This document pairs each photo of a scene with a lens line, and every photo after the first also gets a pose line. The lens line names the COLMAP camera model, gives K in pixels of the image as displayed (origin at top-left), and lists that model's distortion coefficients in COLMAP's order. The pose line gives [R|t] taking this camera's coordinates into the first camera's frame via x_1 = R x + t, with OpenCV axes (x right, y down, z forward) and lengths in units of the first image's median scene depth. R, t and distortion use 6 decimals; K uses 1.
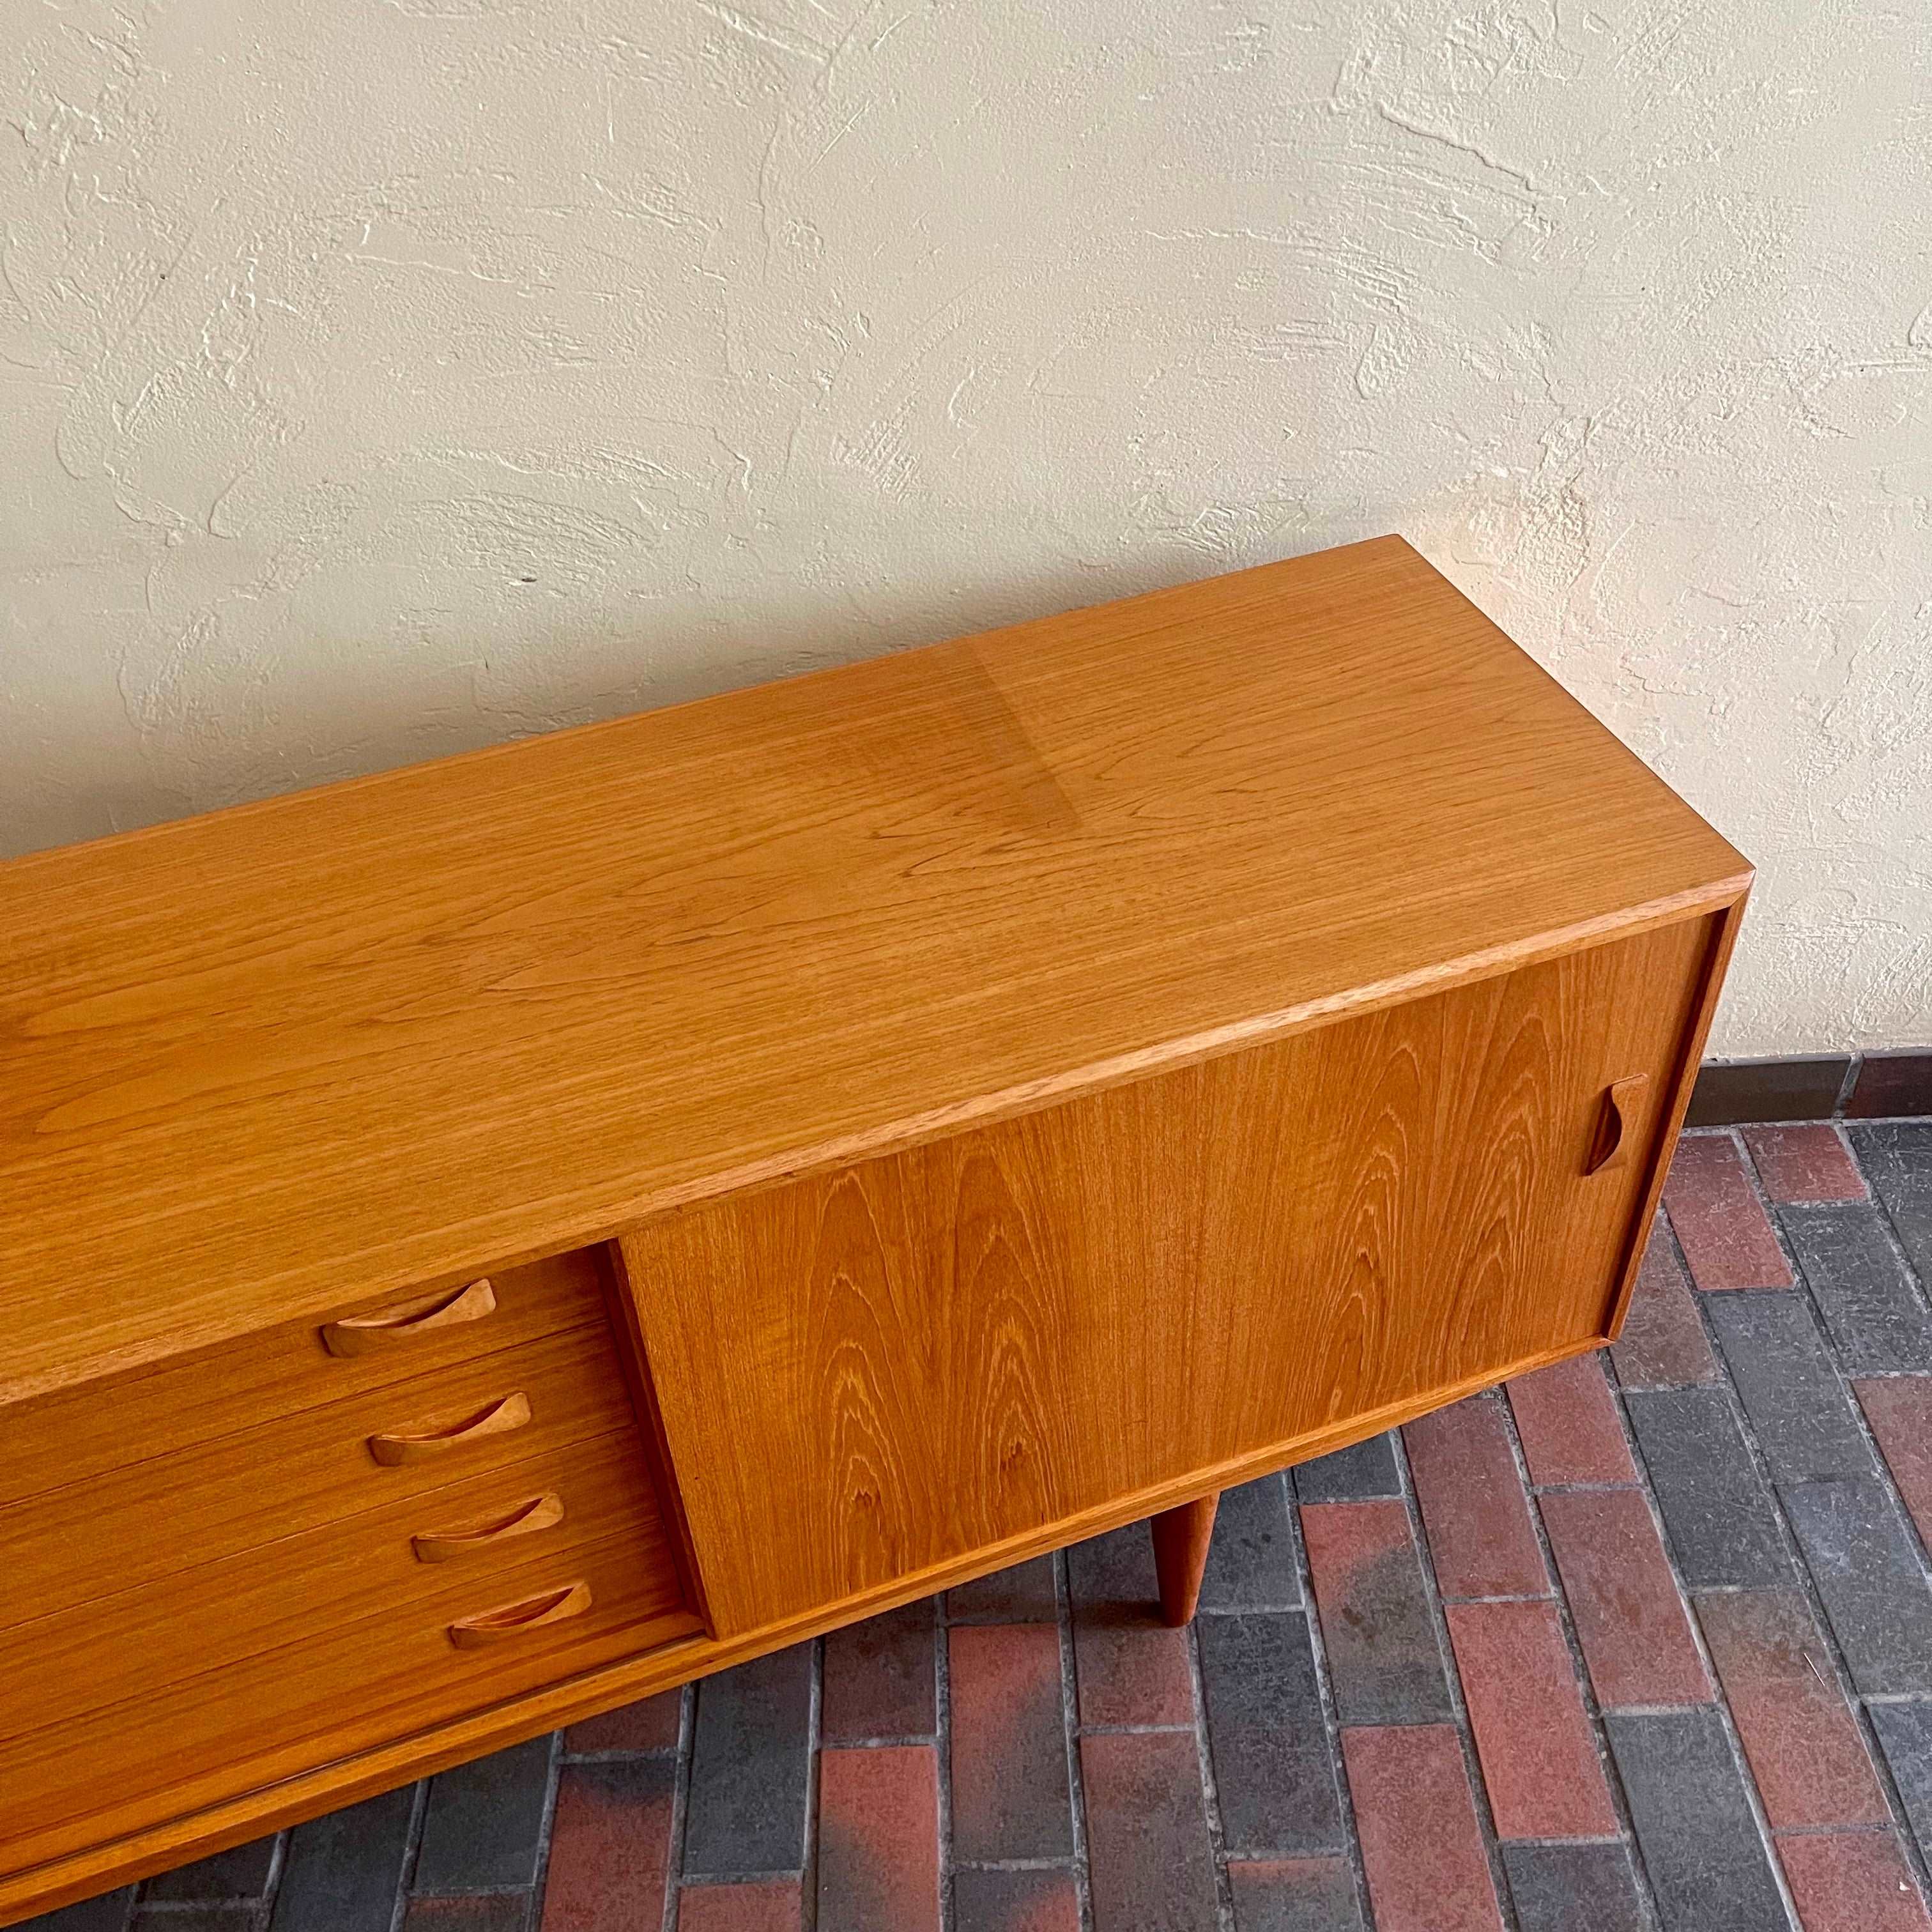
lens RADIAL K [[1951.5, 0, 966.2], [0, 1951.5, 956.5], [0, 0, 1]] dist [0.027356, 0.000000]
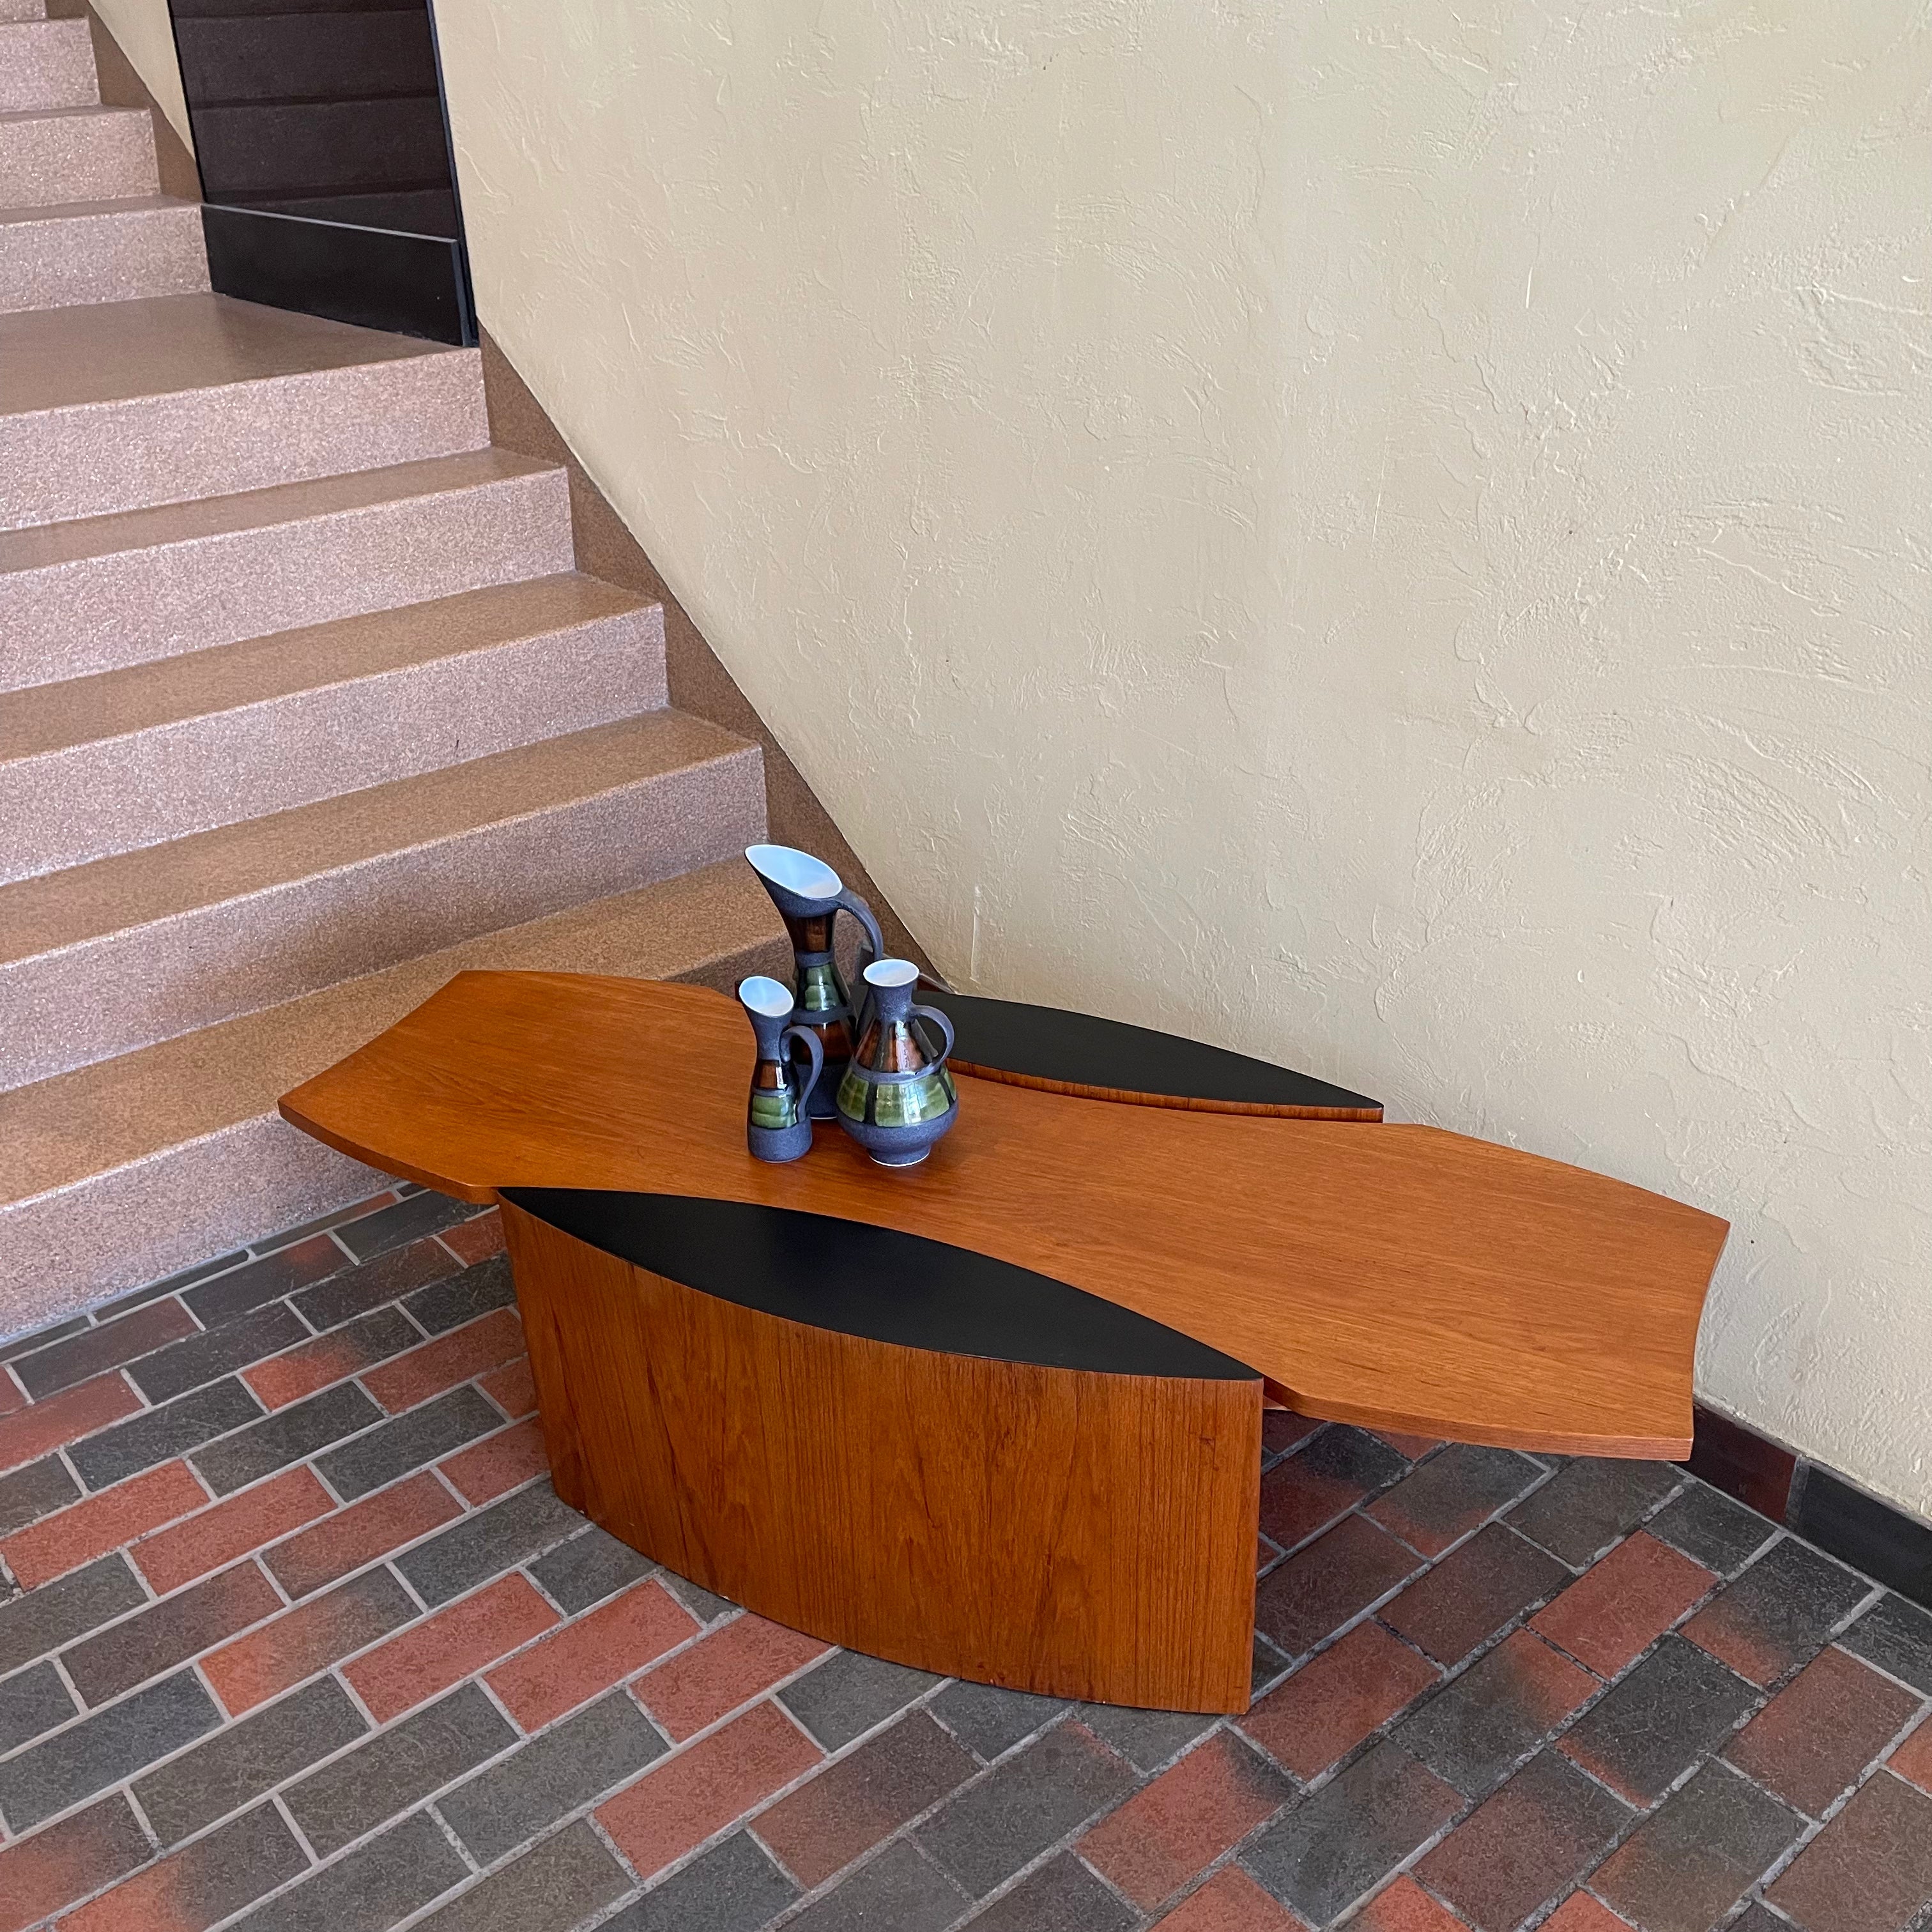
lens RADIAL K [[1951.5, 0, 970.1], [0, 1951.5, 970.4], [0, 0, 1]] dist [0.027356, 0.000000]
pose [[0.617563, 0.379290, -0.689025, 0.347004], [-0.521709, 0.853121, 0.002020, 0.111812], [0.588588, 0.358223, 0.724735, -0.094660]]
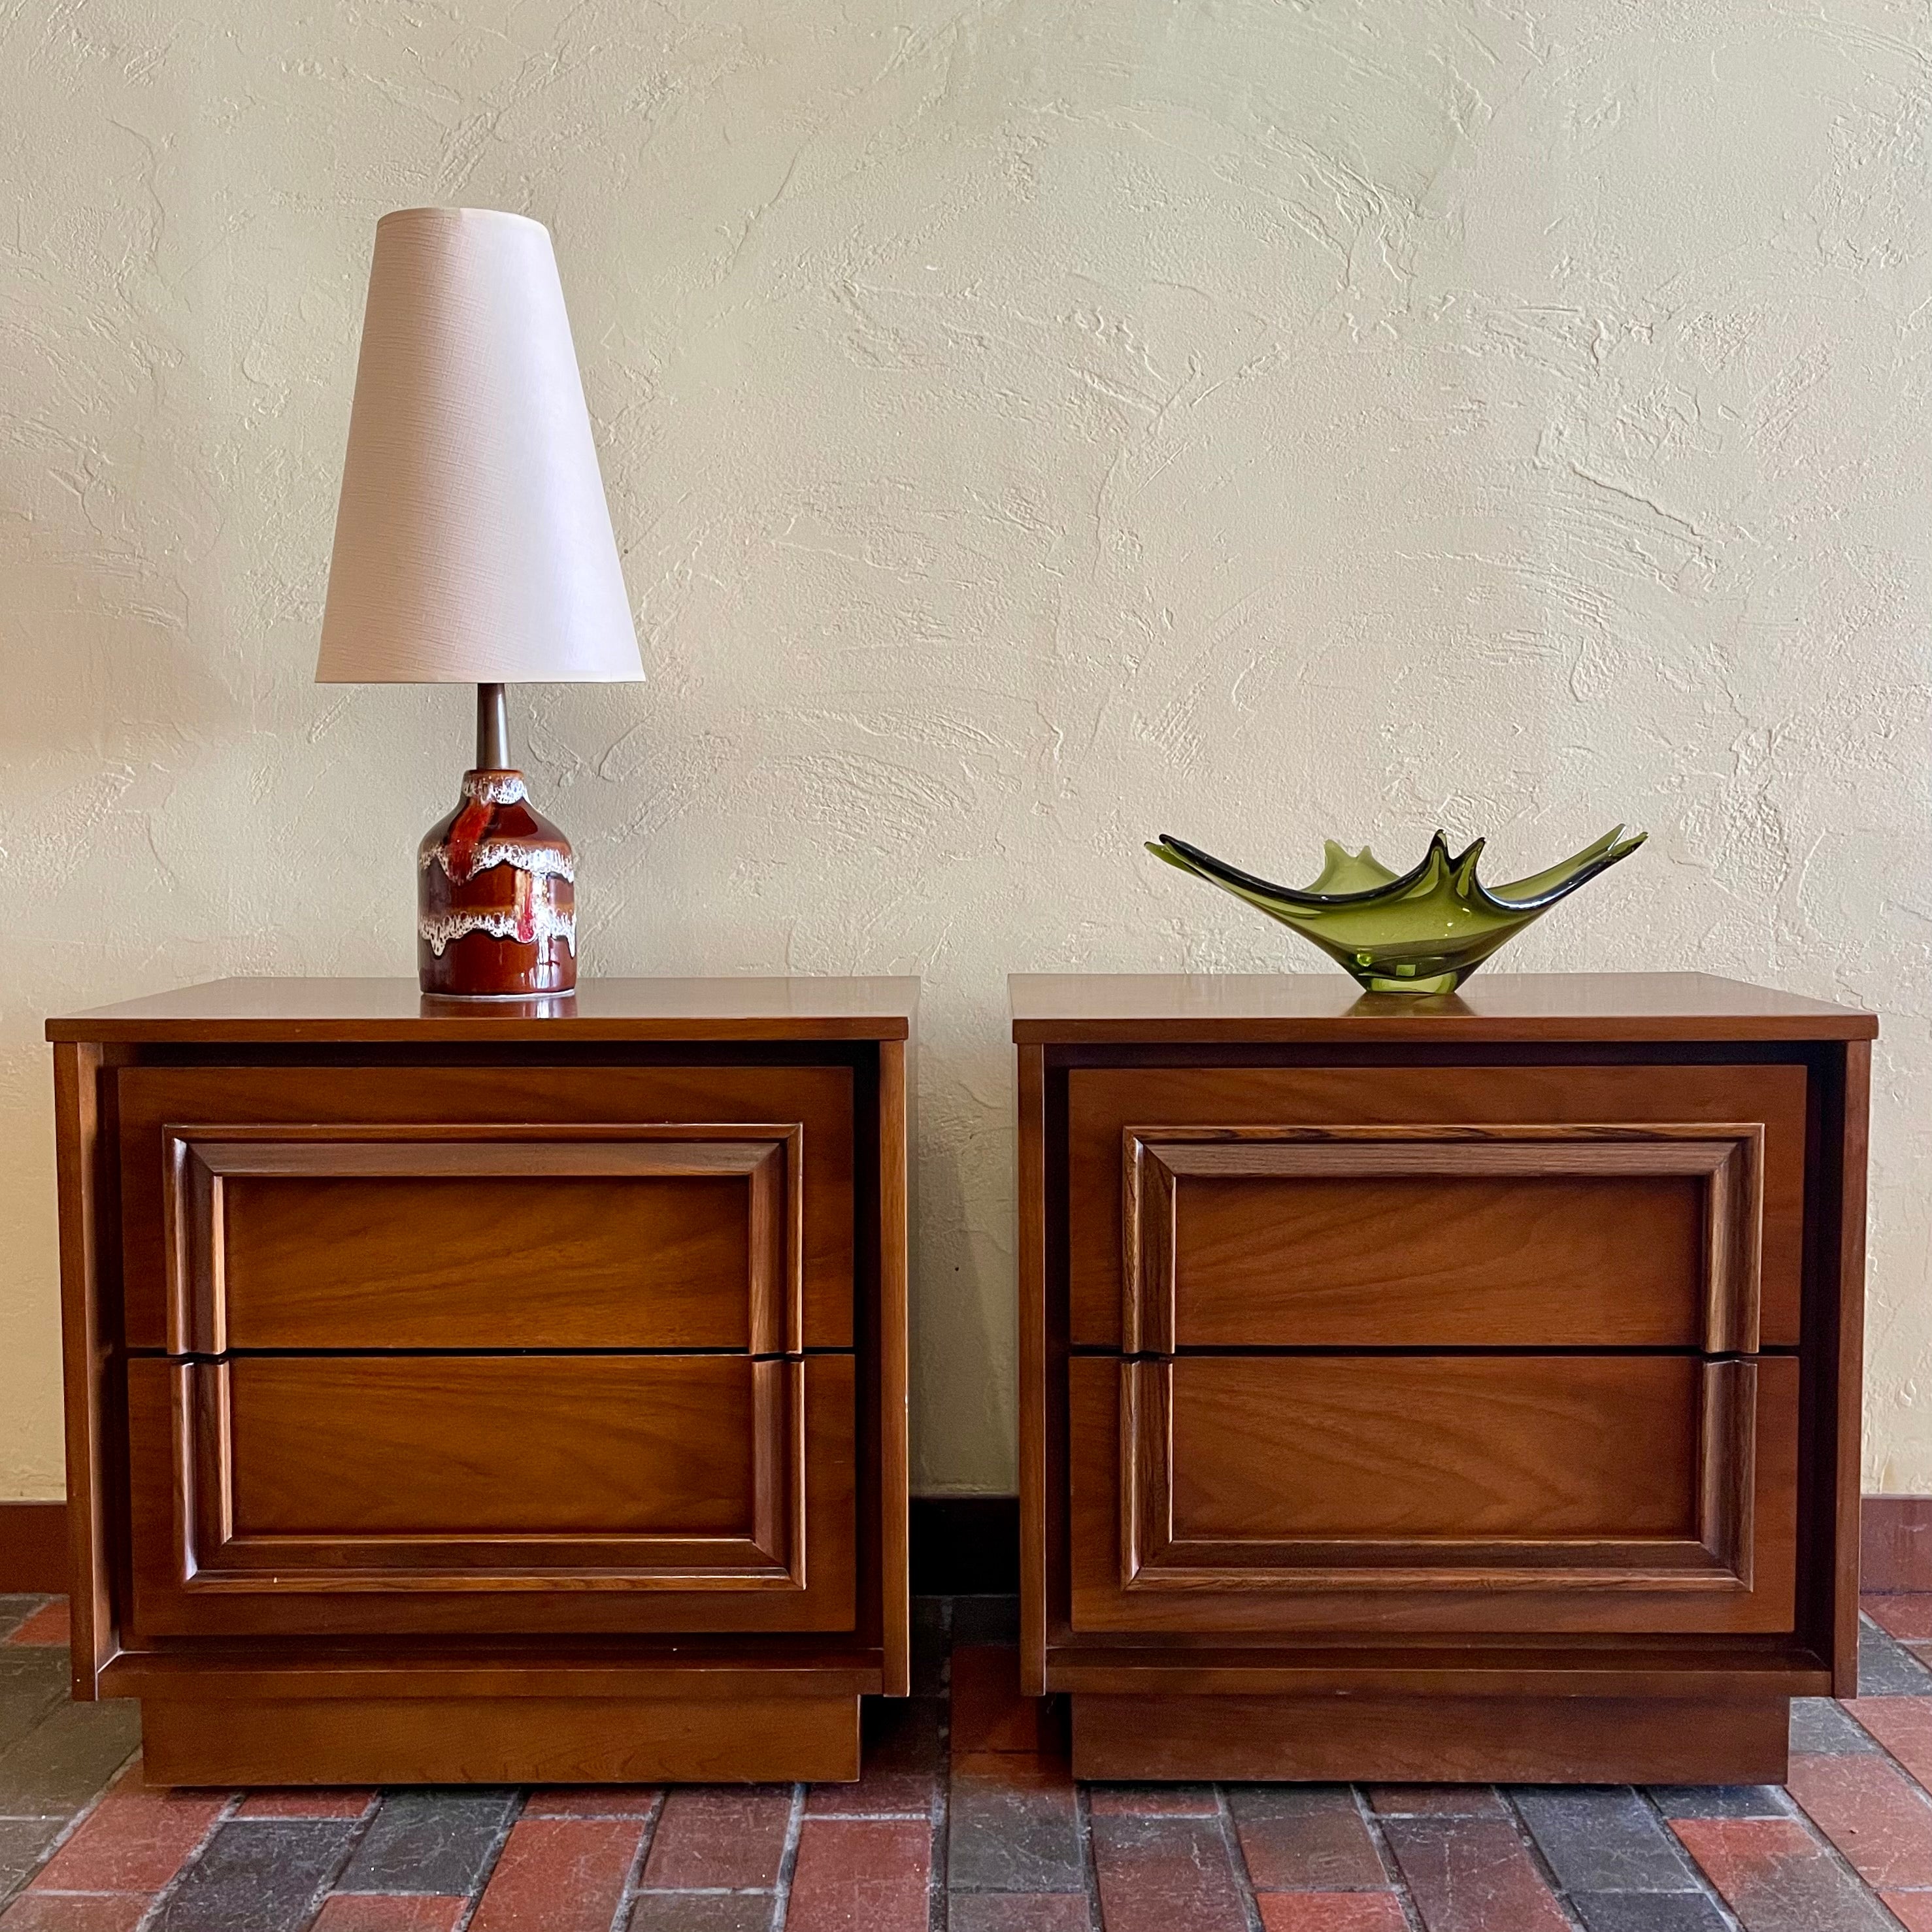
lens RADIAL K [[2027.8, 0, 955.0], [0, 2027.8, 964.1], [0, 0, 1]] dist [0.031518, 0.000000]
pose [[0.998870, 0.040111, -0.025477, -0.139920], [-0.047305, 0.788720, -0.612929, 0.620959], [-0.004490, 0.613442, 0.789727, 0.111585]]
